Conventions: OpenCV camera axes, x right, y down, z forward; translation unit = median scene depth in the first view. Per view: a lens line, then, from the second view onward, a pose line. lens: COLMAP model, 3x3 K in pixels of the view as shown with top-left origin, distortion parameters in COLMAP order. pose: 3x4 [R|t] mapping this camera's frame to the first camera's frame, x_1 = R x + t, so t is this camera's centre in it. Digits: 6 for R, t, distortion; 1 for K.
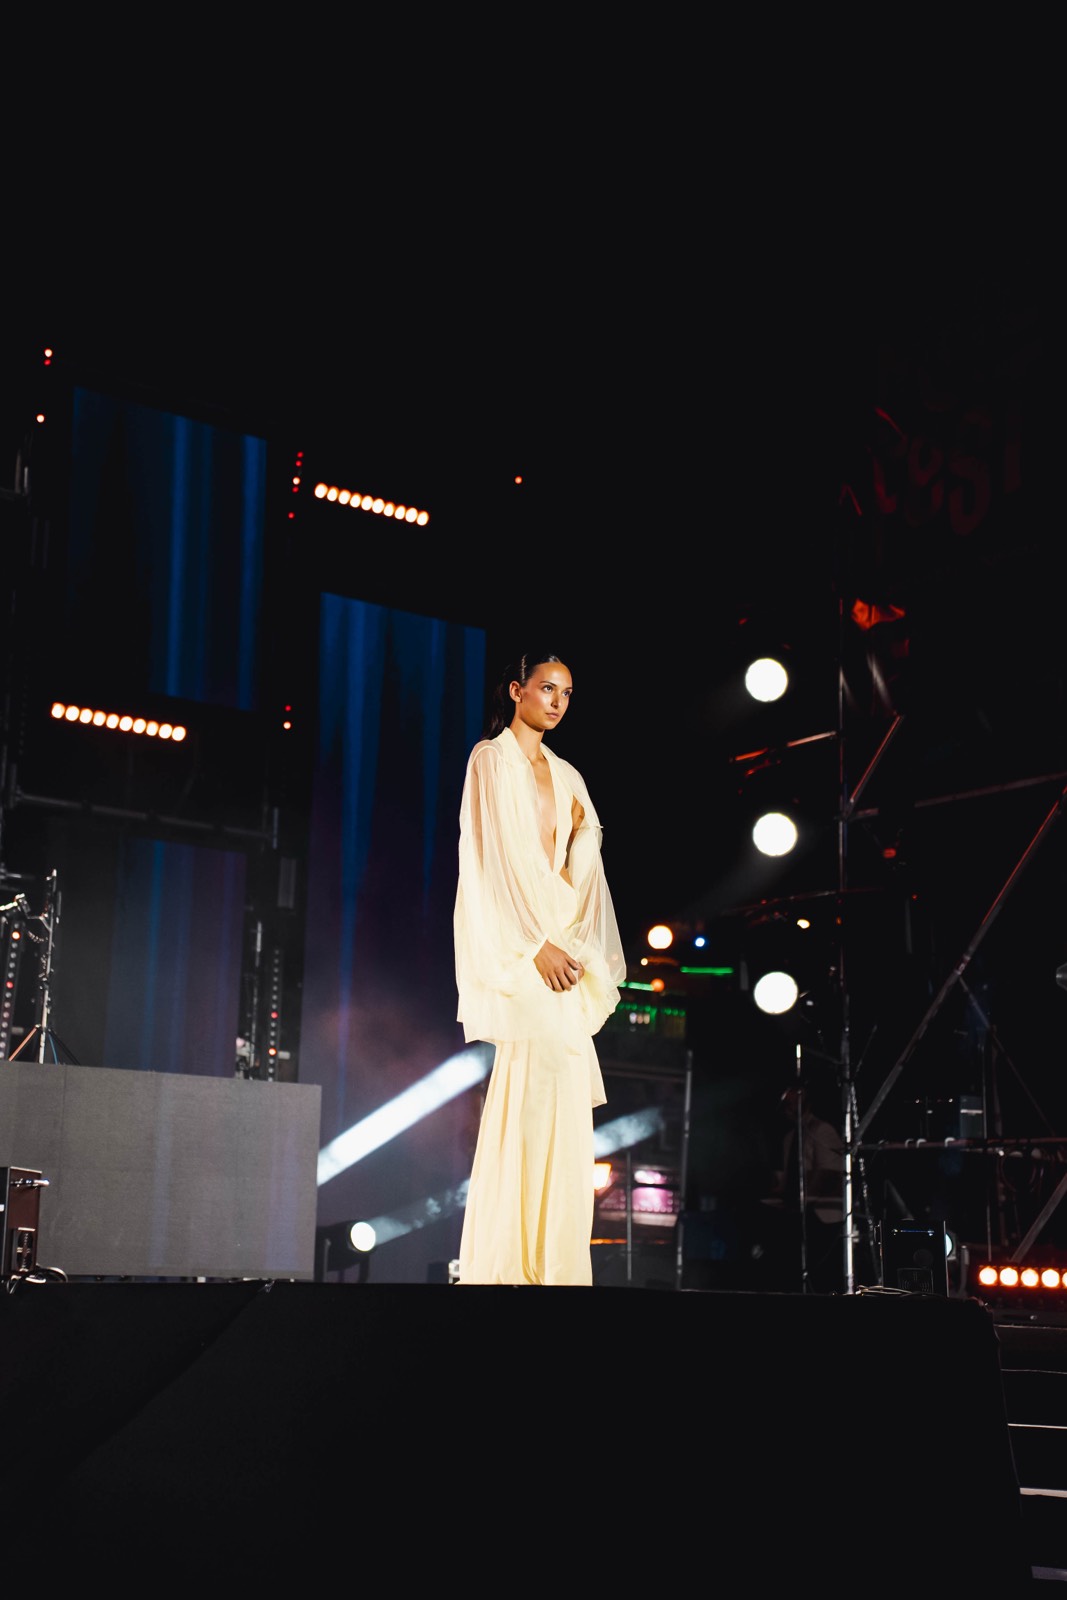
lens RADIAL K [[2593.9, 0, 518.7], [0, 2593.9, 812.0], [0, 0, 1]] dist [0.367022, 0.000000]
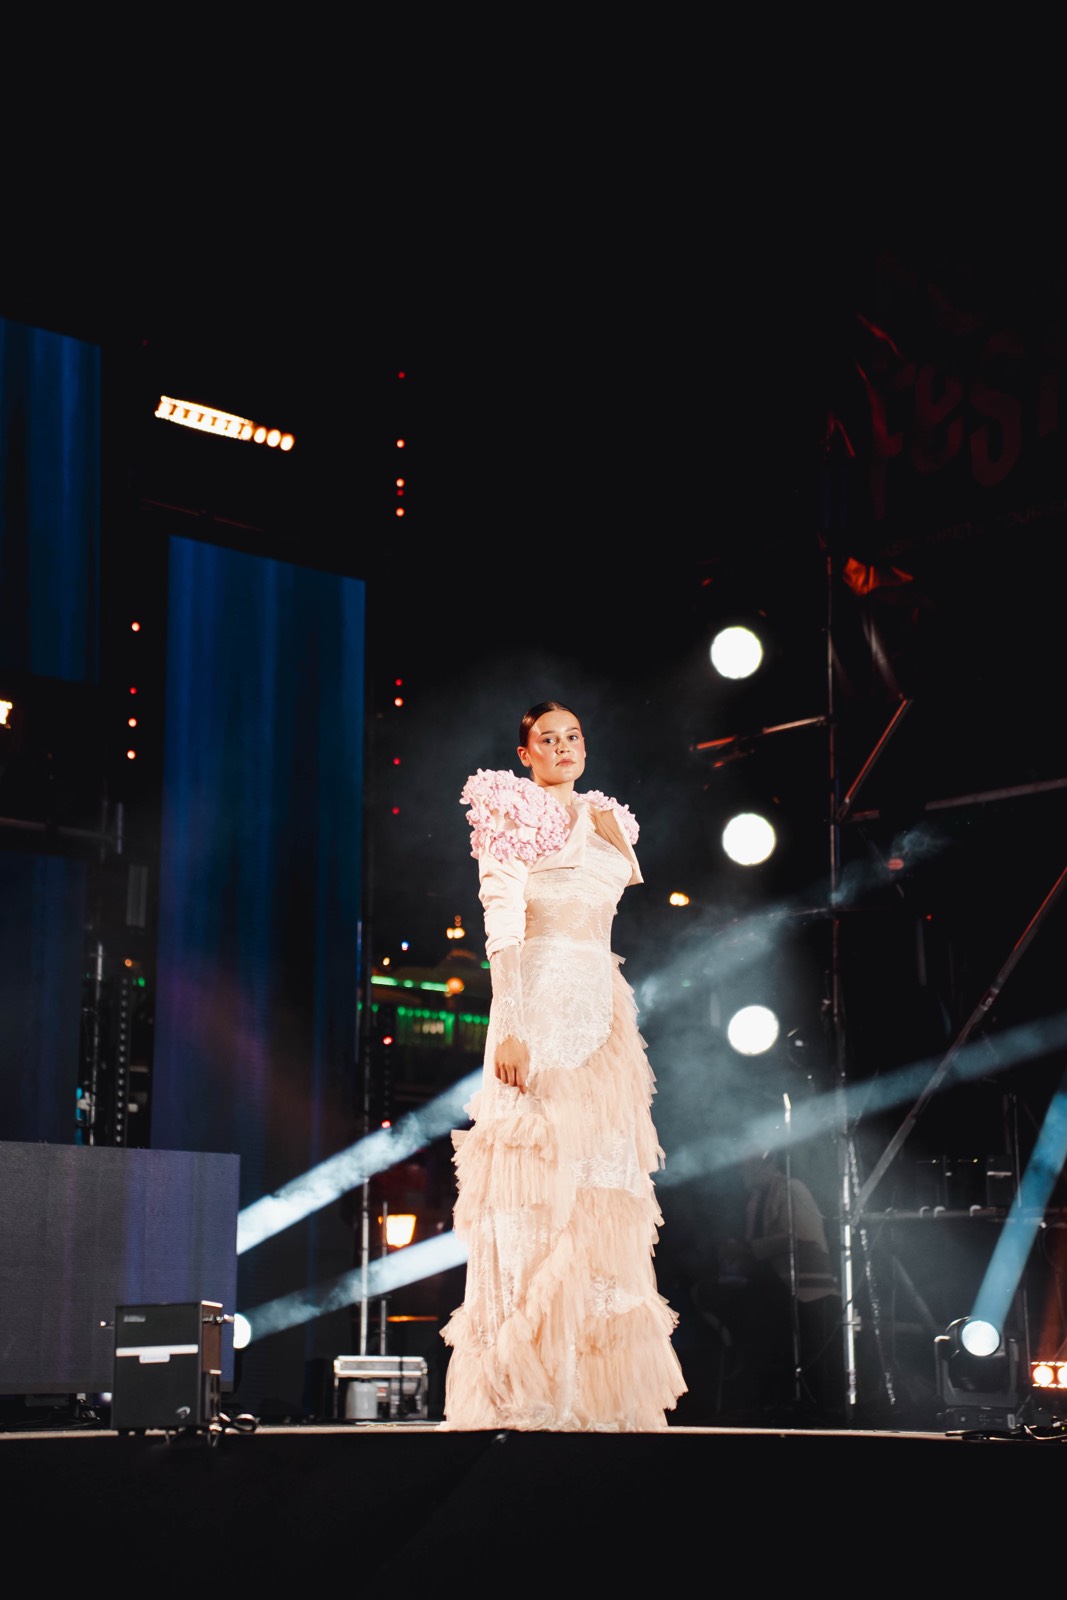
lens RADIAL K [[3292.5, 0, 497.2], [0, 3292.5, 805.3], [0, 0, 1]] dist [0.597682, 0.000000]
pose [[0.996181, -0.002657, 0.087274, -0.077093], [0.001305, 0.999878, 0.015548, -0.019556], [-0.087304, -0.015375, 0.996063, -0.047794]]
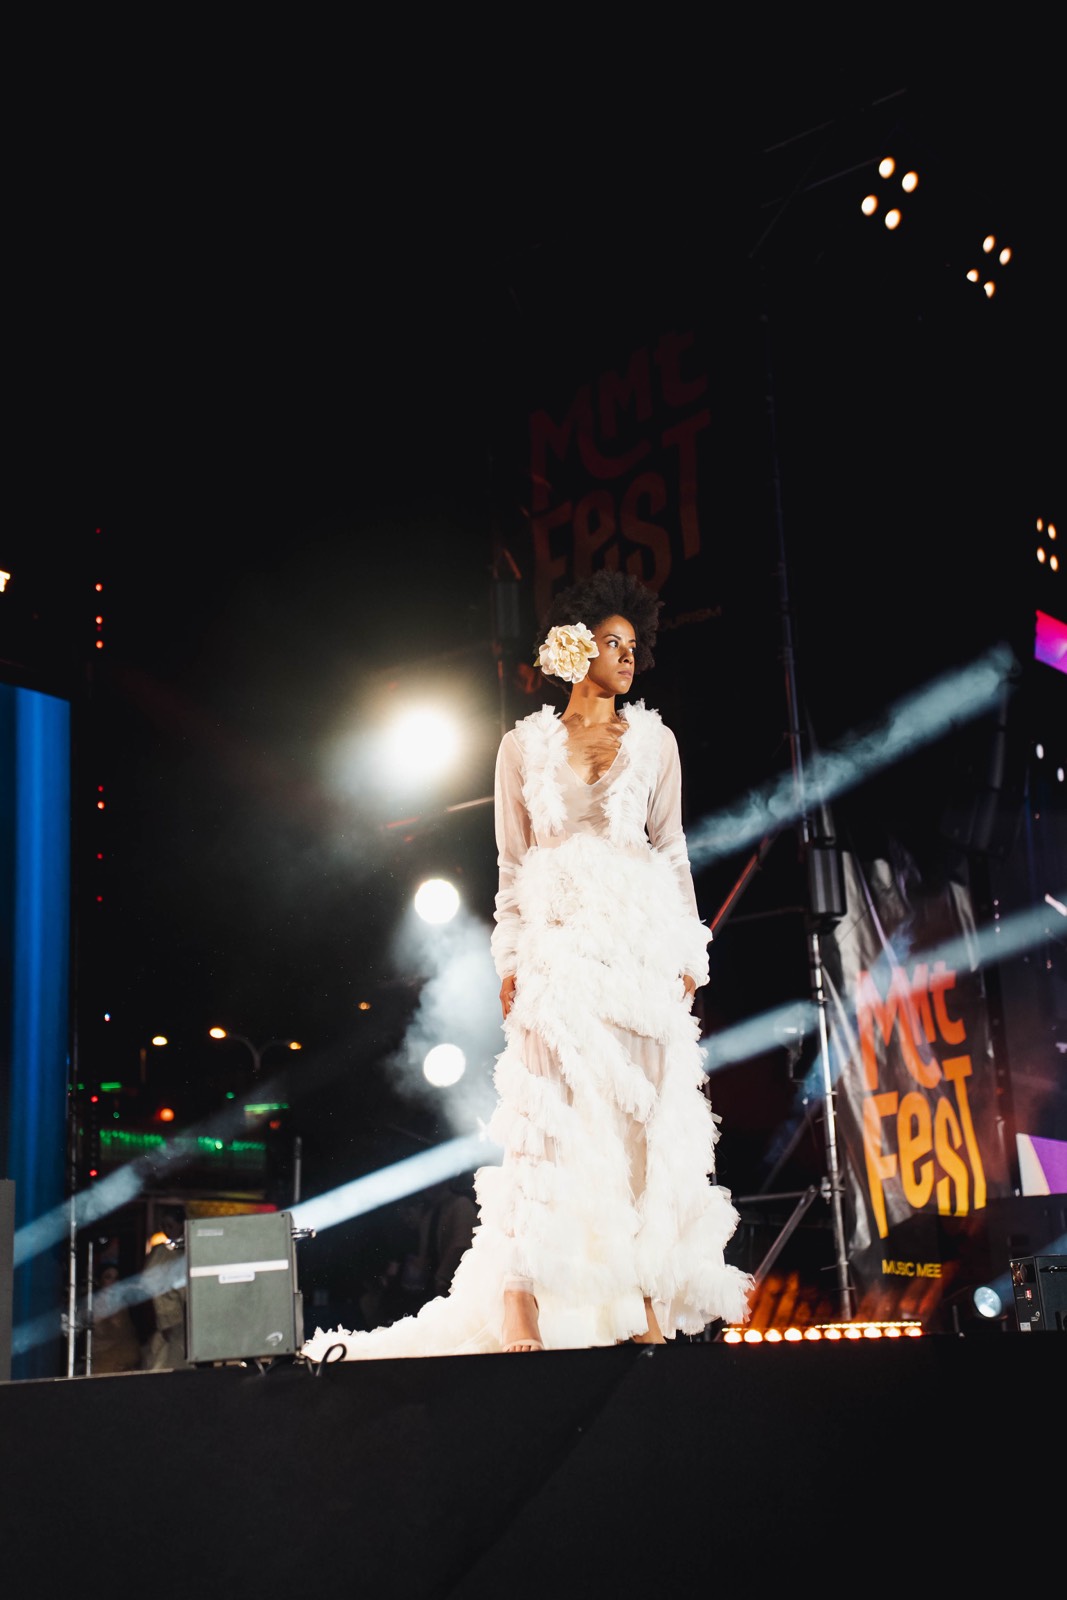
lens RADIAL K [[2426.7, 0, 528.0], [0, 2426.7, 798.6], [0, 0, 1]] dist [0.306578, 0.000000]
pose [[0.959188, 0.000542, 0.282768, -0.130916], [0.016319, 0.998225, -0.057268, 0.023695], [-0.282298, 0.059546, 0.957477, 0.123354]]
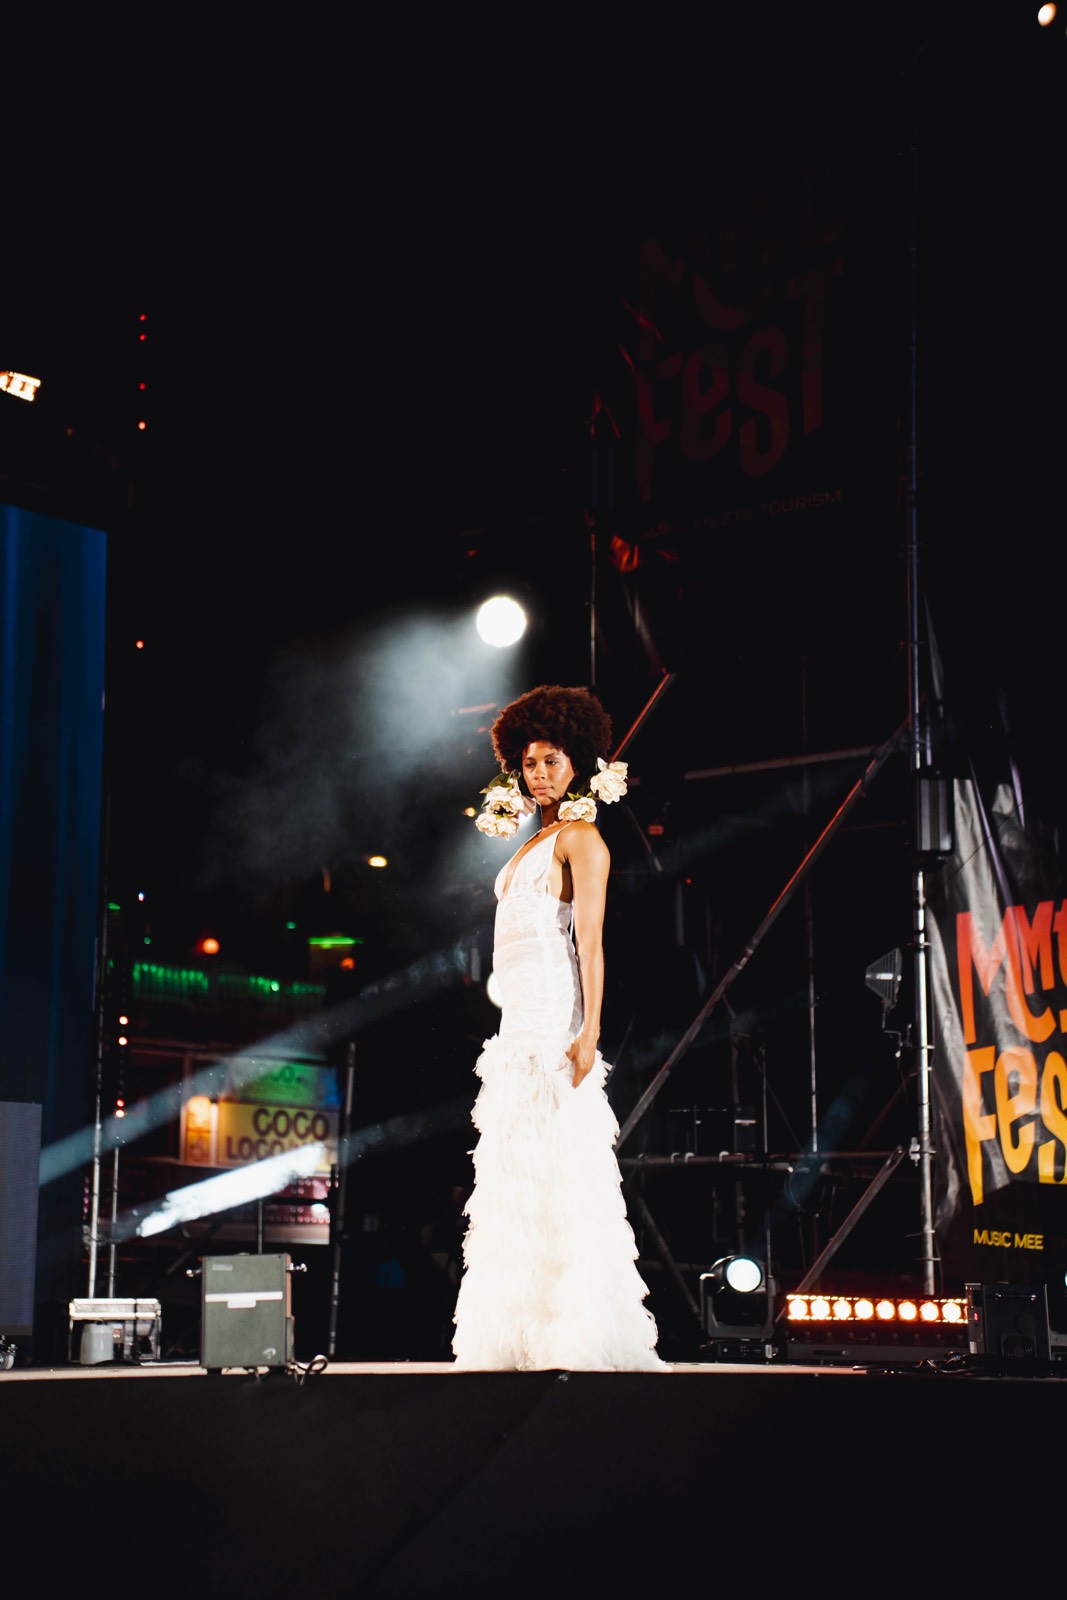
lens RADIAL K [[3292.5, 0, 533.7], [0, 3292.5, 817.2], [0, 0, 1]] dist [0.597682, 0.000000]
pose [[0.972238, 0.017447, 0.233341, -0.156387], [-0.026546, 0.999002, 0.035911, -0.027093], [-0.232482, -0.041109, 0.971732, -0.071974]]
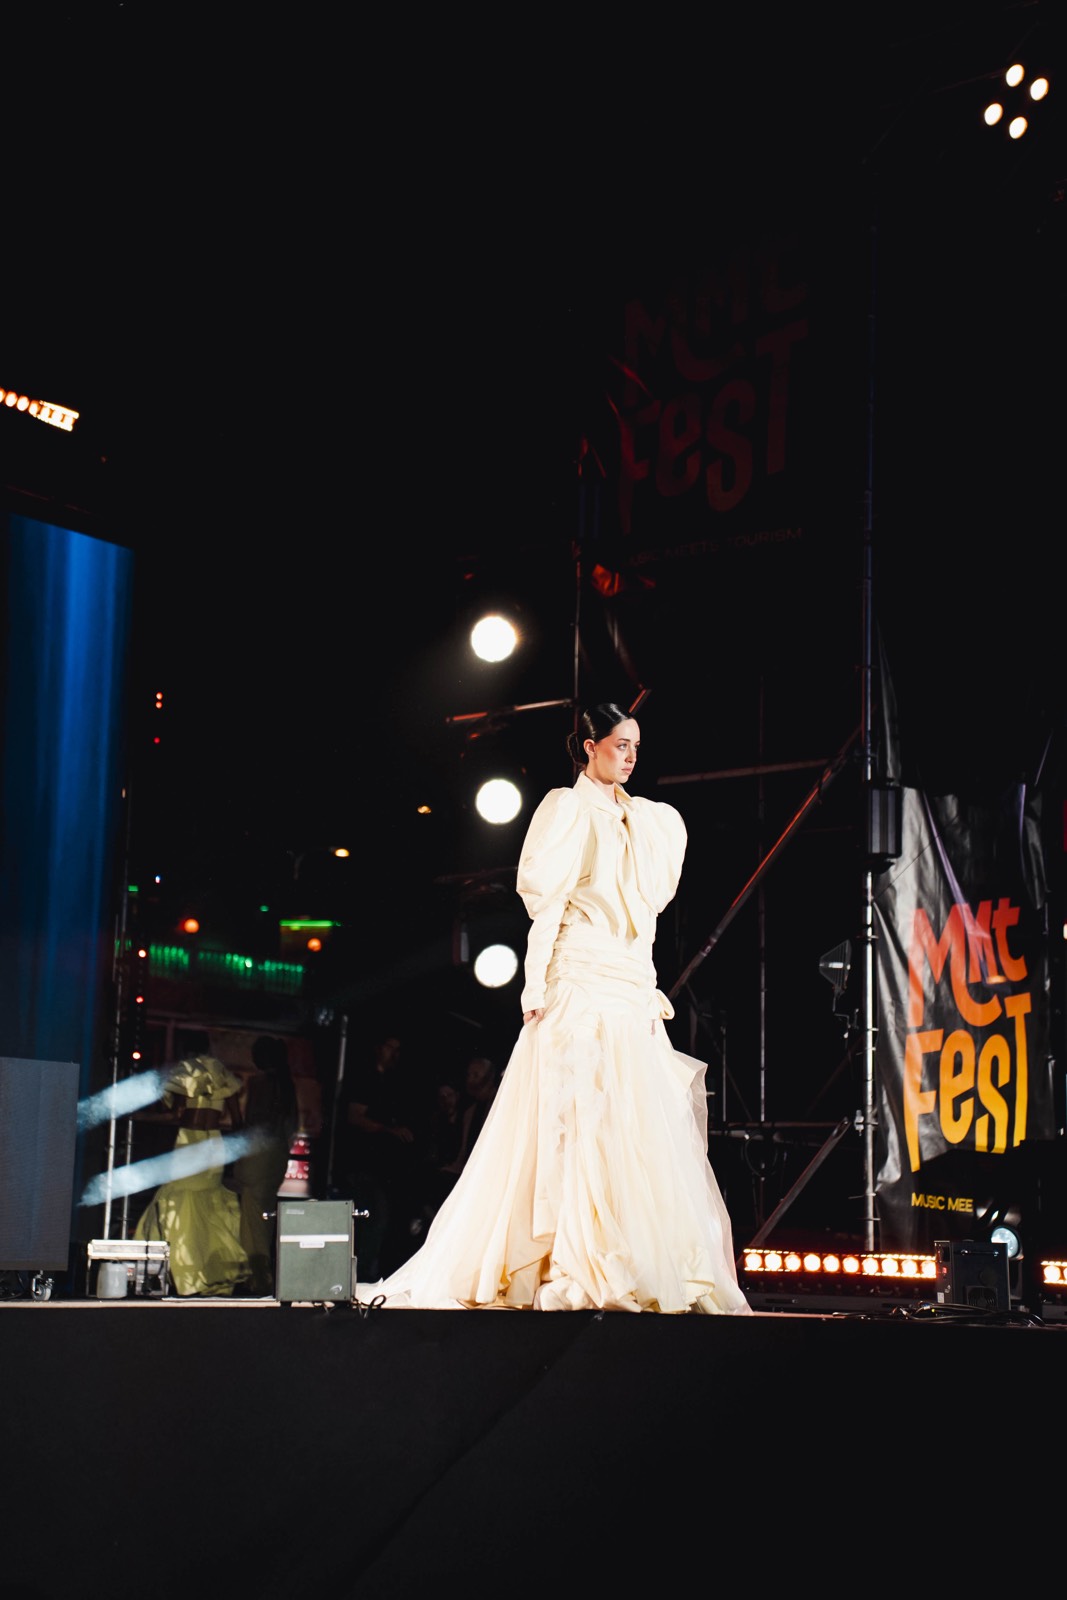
lens RADIAL K [[2977.4, 0, 529.9], [0, 2977.4, 805.1], [0, 0, 1]] dist [0.470432, 0.000000]
pose [[0.966975, 0.040058, 0.251702, -0.174663], [-0.049557, 0.998274, 0.031509, -0.026360], [-0.250005, -0.042942, 0.967292, -0.071898]]
